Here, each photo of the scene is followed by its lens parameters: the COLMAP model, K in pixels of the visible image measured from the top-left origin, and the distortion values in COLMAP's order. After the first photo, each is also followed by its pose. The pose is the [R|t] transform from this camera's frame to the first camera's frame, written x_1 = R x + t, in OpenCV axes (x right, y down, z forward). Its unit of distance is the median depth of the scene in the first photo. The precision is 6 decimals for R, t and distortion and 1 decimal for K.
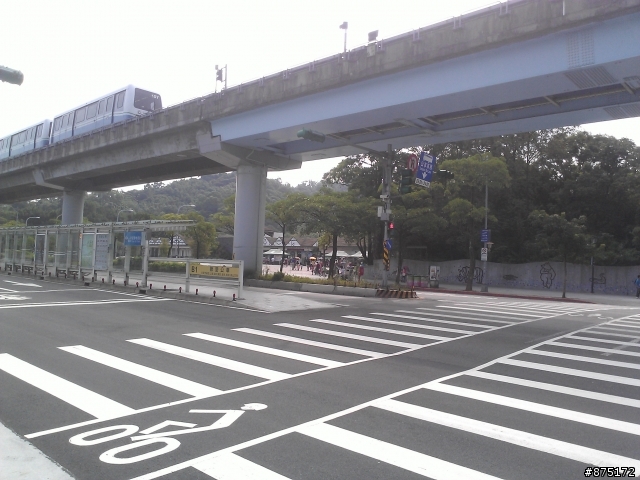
lens RADIAL K [[505.0, 0, 320.0], [0, 505.0, 240.0], [0, 0, 1]] dist [-0.002333, 0.001331]
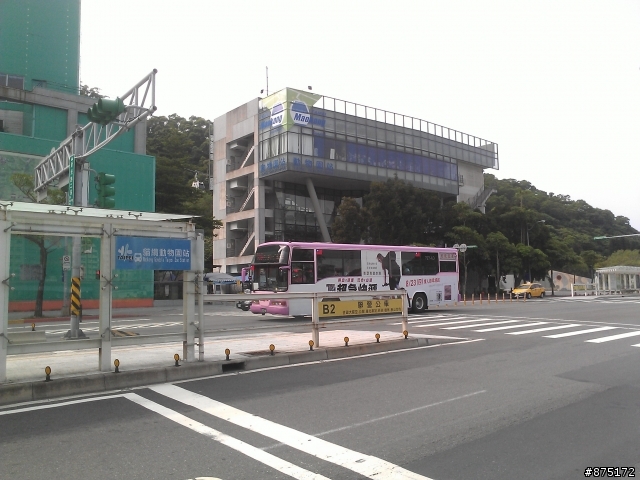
lens RADIAL K [[505.0, 0, 320.0], [0, 505.0, 240.0], [0, 0, 1]] dist [-0.002333, 0.001331]
pose [[0.139112, 0.046400, 0.989189, -0.876435], [-0.022265, 0.998796, -0.043719, 0.000972], [-0.990026, -0.015943, 0.139978, 0.927329]]
